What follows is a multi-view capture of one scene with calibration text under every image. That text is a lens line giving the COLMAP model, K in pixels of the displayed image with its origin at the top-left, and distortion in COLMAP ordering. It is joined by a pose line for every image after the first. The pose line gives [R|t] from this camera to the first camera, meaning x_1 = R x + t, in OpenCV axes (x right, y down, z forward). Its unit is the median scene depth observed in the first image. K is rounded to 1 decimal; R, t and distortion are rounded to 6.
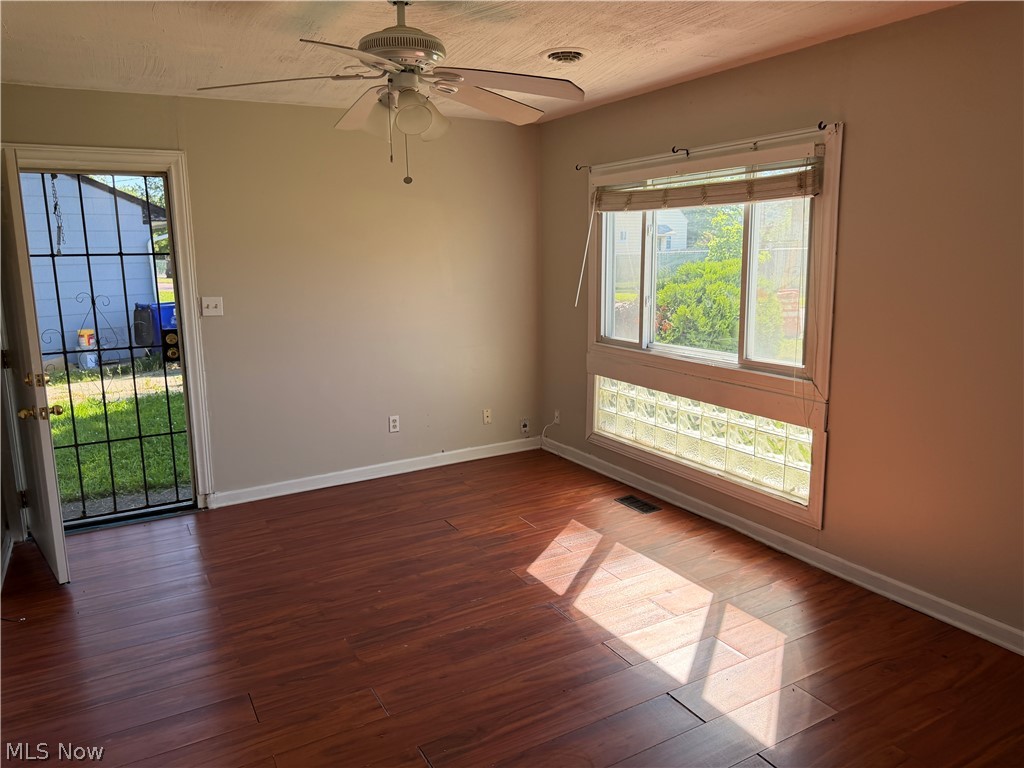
lens RADIAL K [[698.6, 0, 515.2], [0, 698.6, 397.4], [0, 0, 1]] dist [-0.045020, -0.059879]
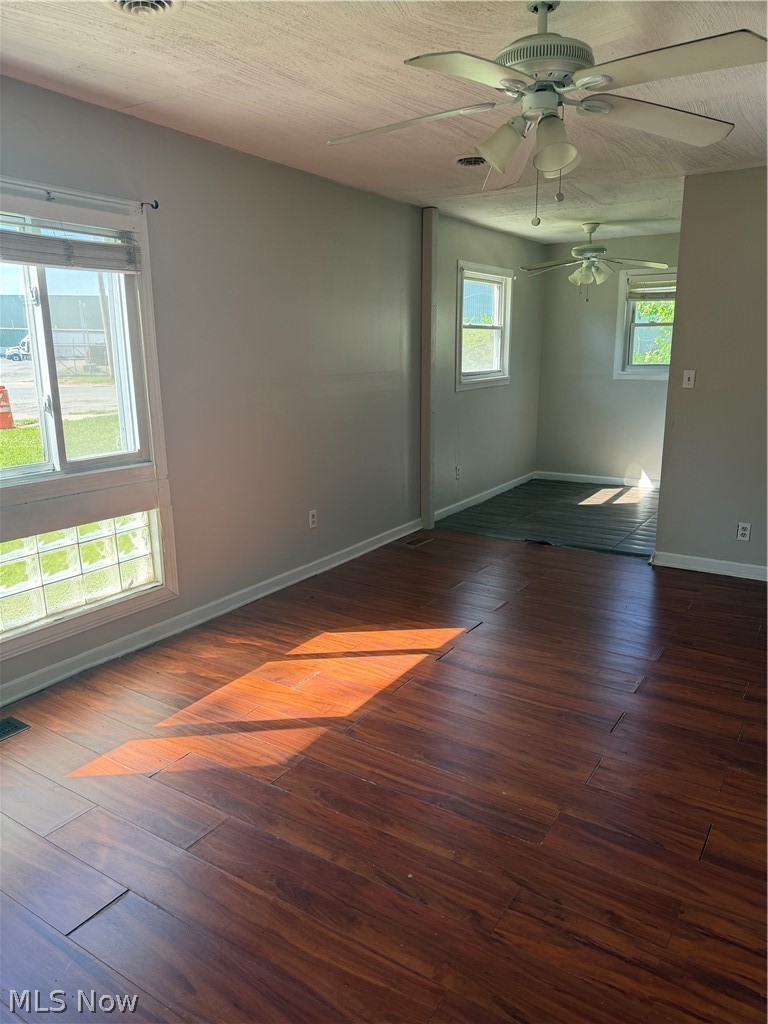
lens RADIAL K [[726.6, 0, 384.0], [0, 726.6, 512.0], [0, 0, 1]] dist [0.105171, -0.150906]
pose [[-0.453063, -0.191703, 0.870623, -0.664943], [0.189323, 0.933638, 0.304100, -0.214530], [-0.871143, 0.302606, -0.386703, 1.131001]]
